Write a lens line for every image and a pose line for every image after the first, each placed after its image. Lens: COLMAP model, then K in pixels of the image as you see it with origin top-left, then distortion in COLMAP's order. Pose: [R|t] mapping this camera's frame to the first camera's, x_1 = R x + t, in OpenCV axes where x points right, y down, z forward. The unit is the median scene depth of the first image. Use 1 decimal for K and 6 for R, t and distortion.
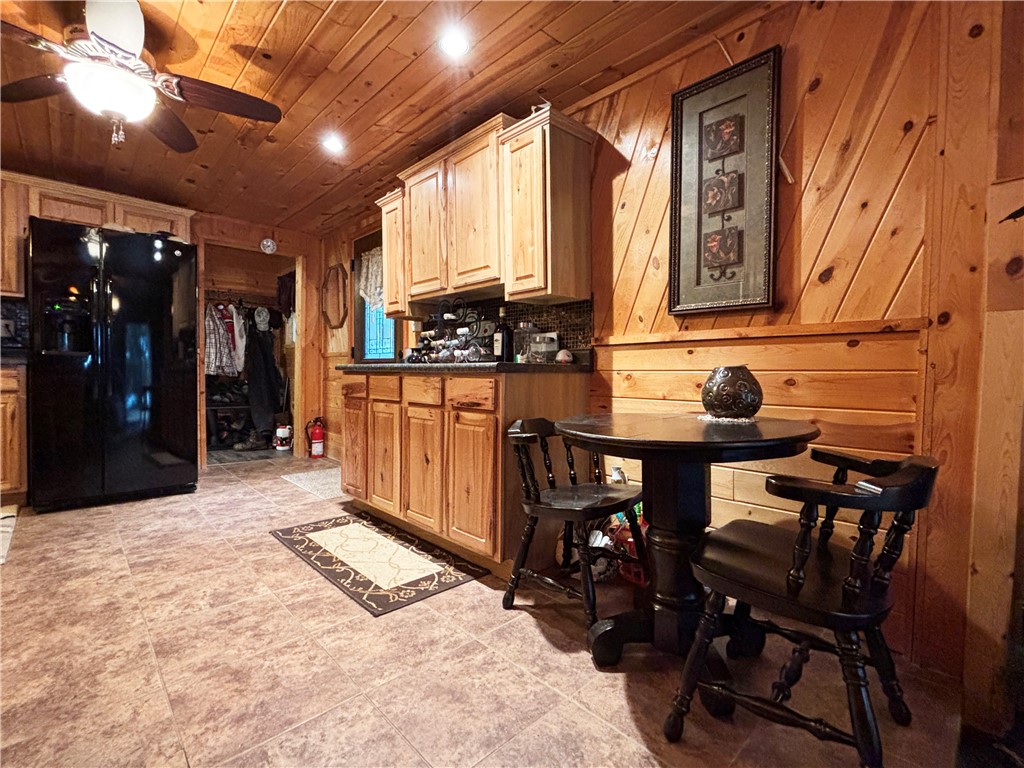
lens RADIAL K [[468.1, 0, 502.2], [0, 468.1, 382.3], [0, 0, 1]] dist [0.009556, 0.001211]
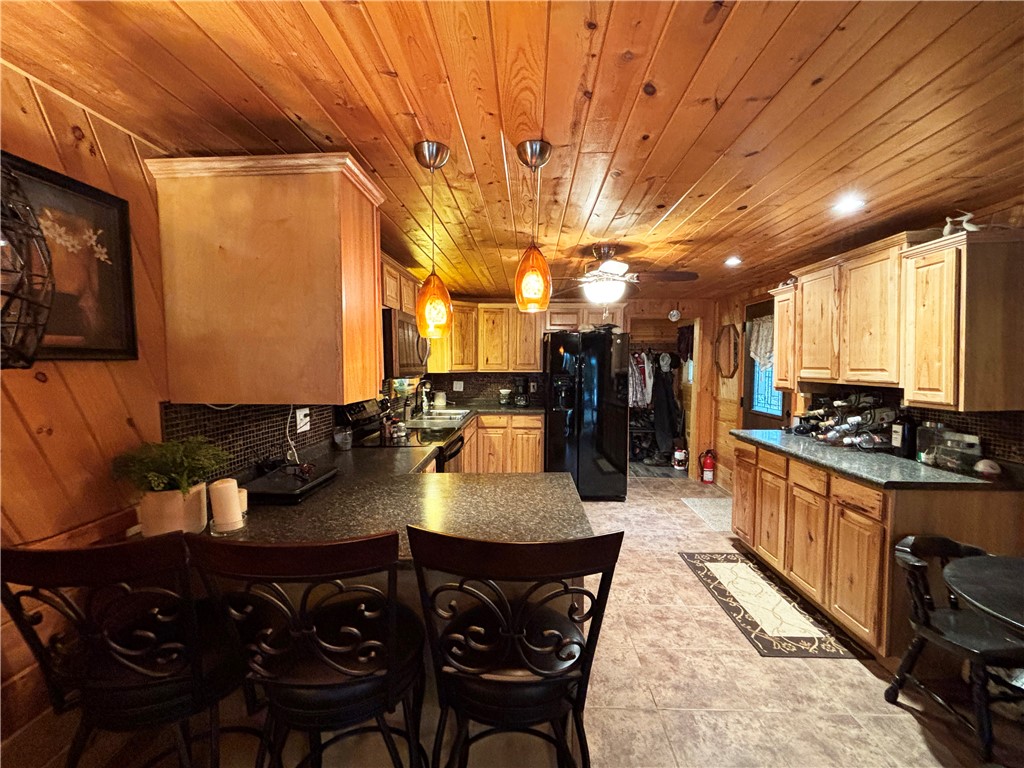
lens RADIAL K [[439.4, 0, 521.5], [0, 439.4, 384.9], [0, 0, 1]] dist [0.000426, 0.003788]
pose [[0.724211, 0.028476, -0.688991, 0.064252], [-0.012612, 0.999527, 0.028055, -0.241249], [0.689463, -0.011628, 0.724227, -0.304118]]
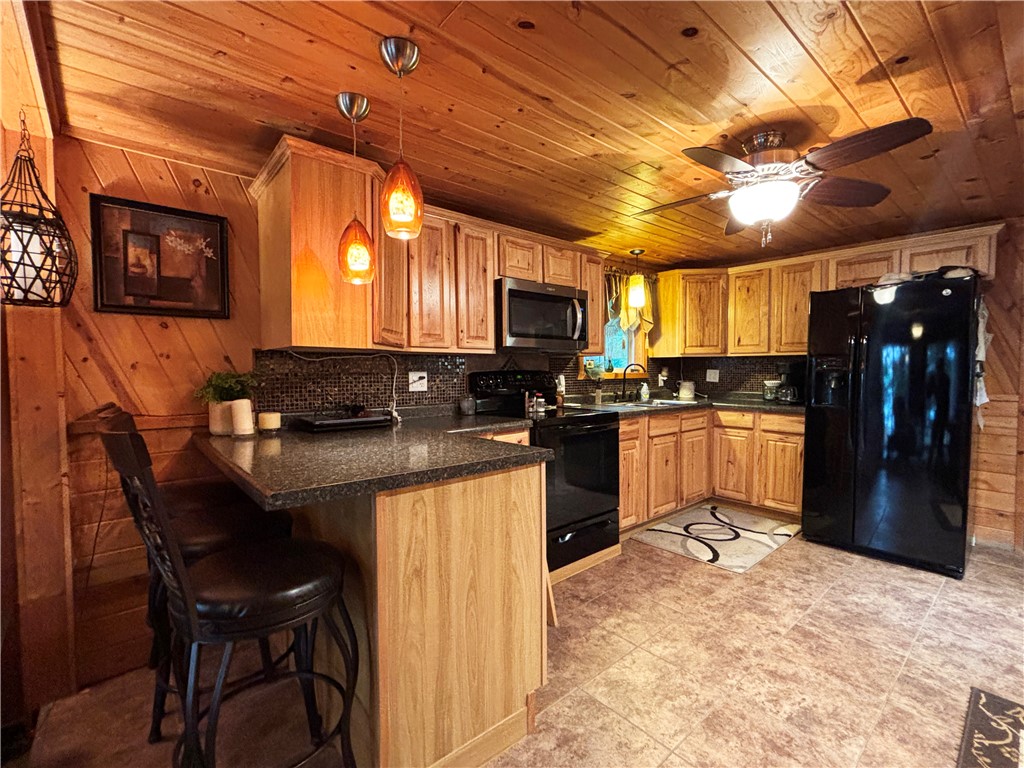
lens RADIAL K [[468.1, 0, 518.8], [0, 468.1, 382.3], [0, 0, 1]] dist [0.009556, 0.001211]
pose [[-0.016040, 0.020915, -0.999653, 0.249249], [-0.023243, 0.999503, 0.021285, -0.157443], [0.999601, 0.023577, -0.015546, 0.363645]]
